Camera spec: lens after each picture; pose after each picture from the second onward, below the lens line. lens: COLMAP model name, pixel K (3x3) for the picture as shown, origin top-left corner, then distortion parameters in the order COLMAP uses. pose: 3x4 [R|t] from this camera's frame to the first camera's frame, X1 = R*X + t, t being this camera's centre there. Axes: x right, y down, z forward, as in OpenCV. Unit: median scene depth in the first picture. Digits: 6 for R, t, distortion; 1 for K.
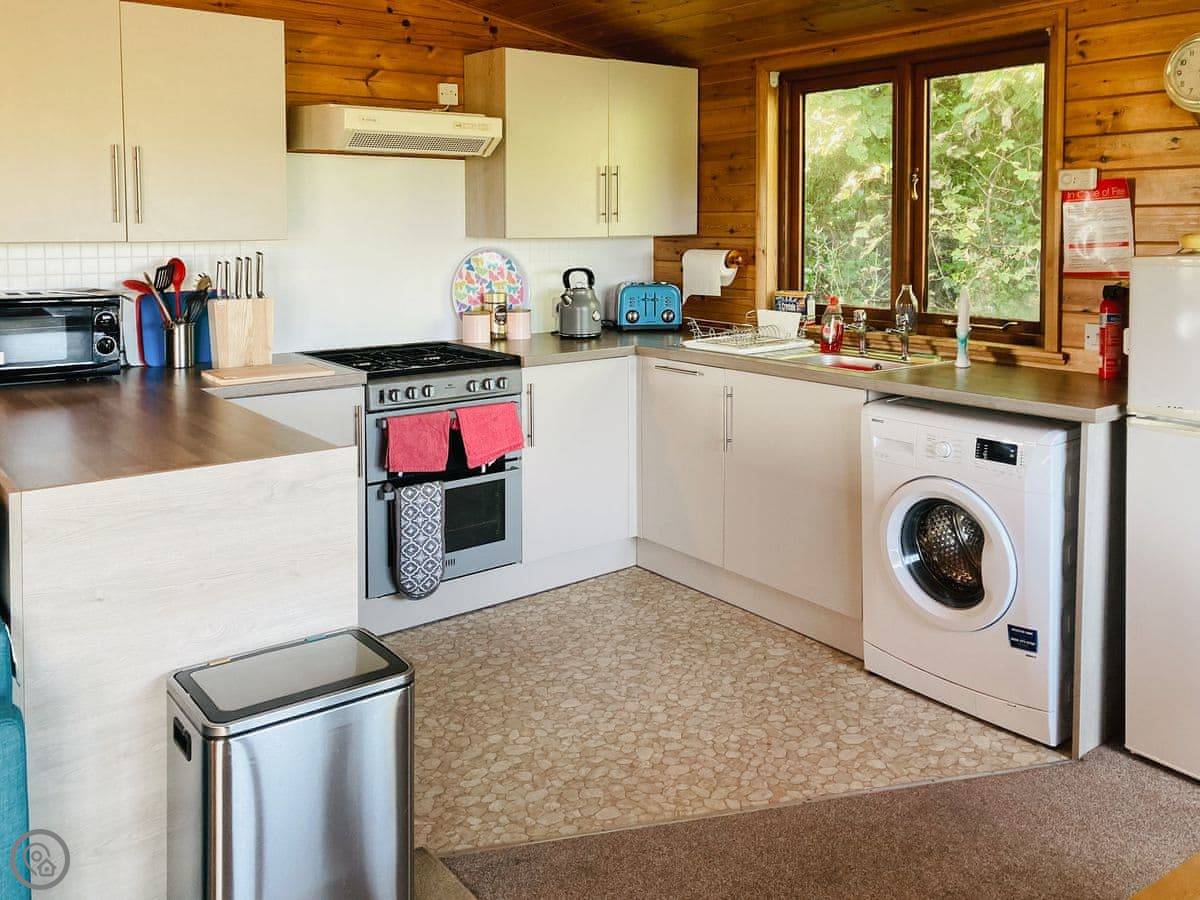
lens RADIAL K [[1031.5, 0, 569.1], [0, 1031.5, 356.8], [0, 0, 1]] dist [0.004402, -0.012178]
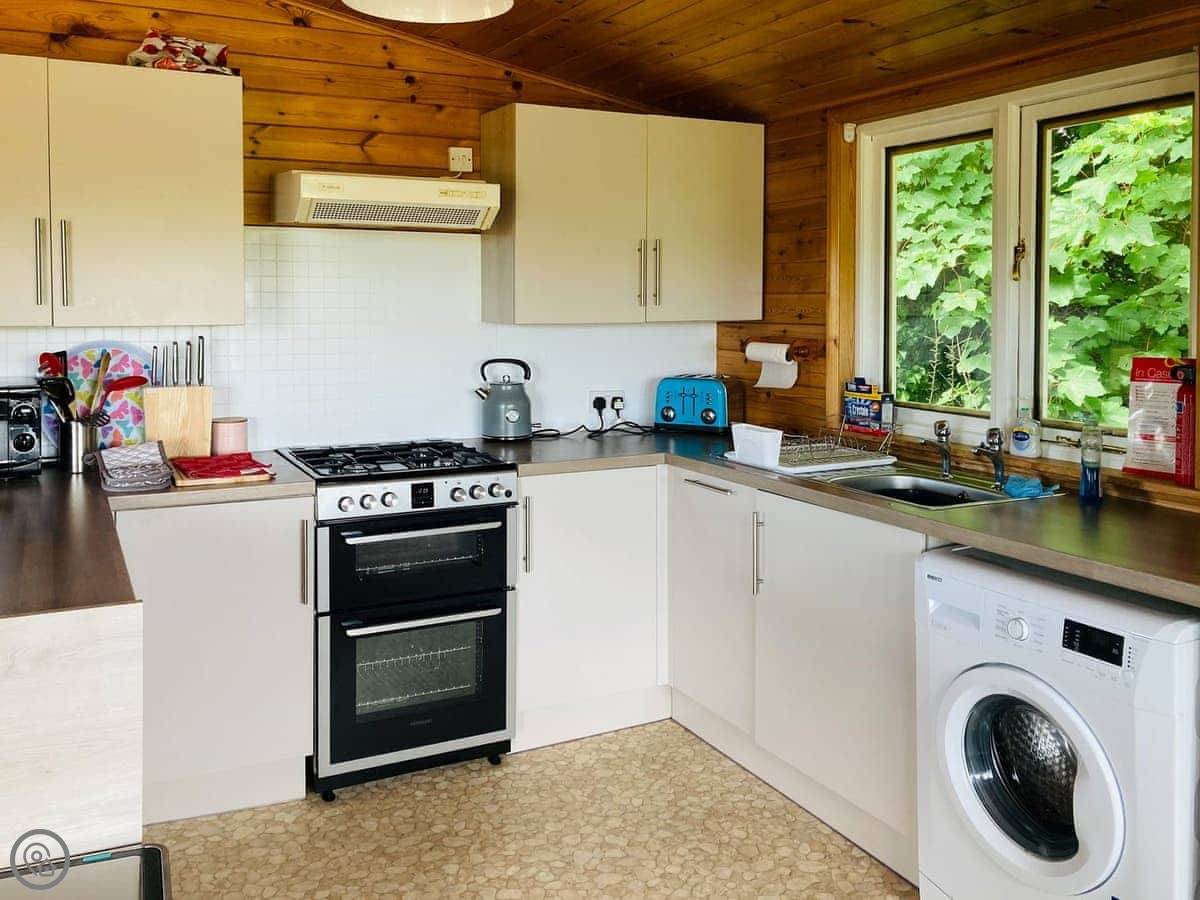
lens RADIAL K [[1038.8, 0, 529.3], [0, 1038.8, 392.0], [0, 0, 1]] dist [0.007374, 0.003048]
pose [[0.981282, 0.021121, -0.191415, 0.122380], [-0.028954, 0.998850, -0.038217, -0.026947], [0.190388, 0.043044, 0.980765, 0.166319]]
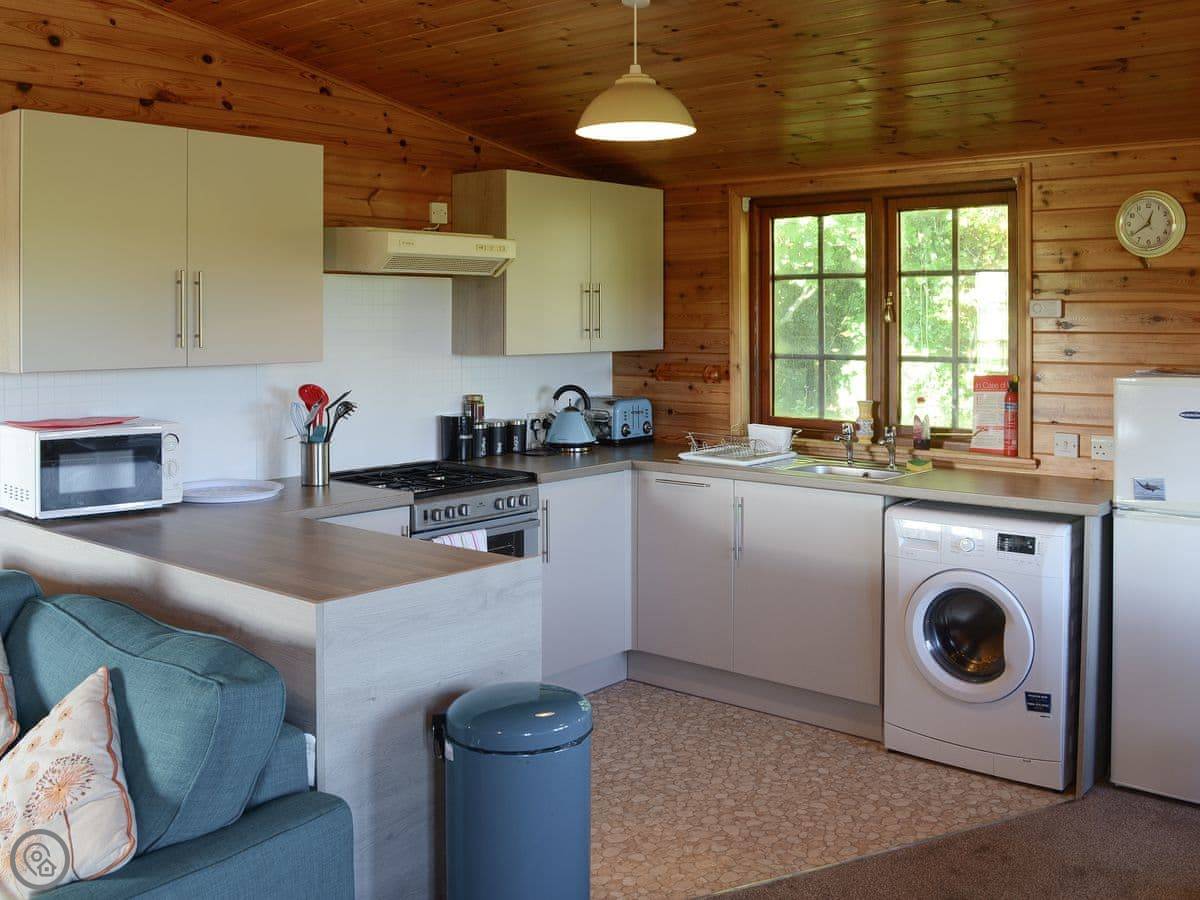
lens RADIAL K [[1179.8, 0, 549.4], [0, 1179.8, 451.2], [0, 0, 1]] dist [-0.099094, 0.023999]
pose [[0.981856, -0.020211, 0.188546, -0.249327], [0.024007, 0.999552, -0.017867, -0.001663], [-0.188101, 0.022069, 0.981902, -0.138664]]
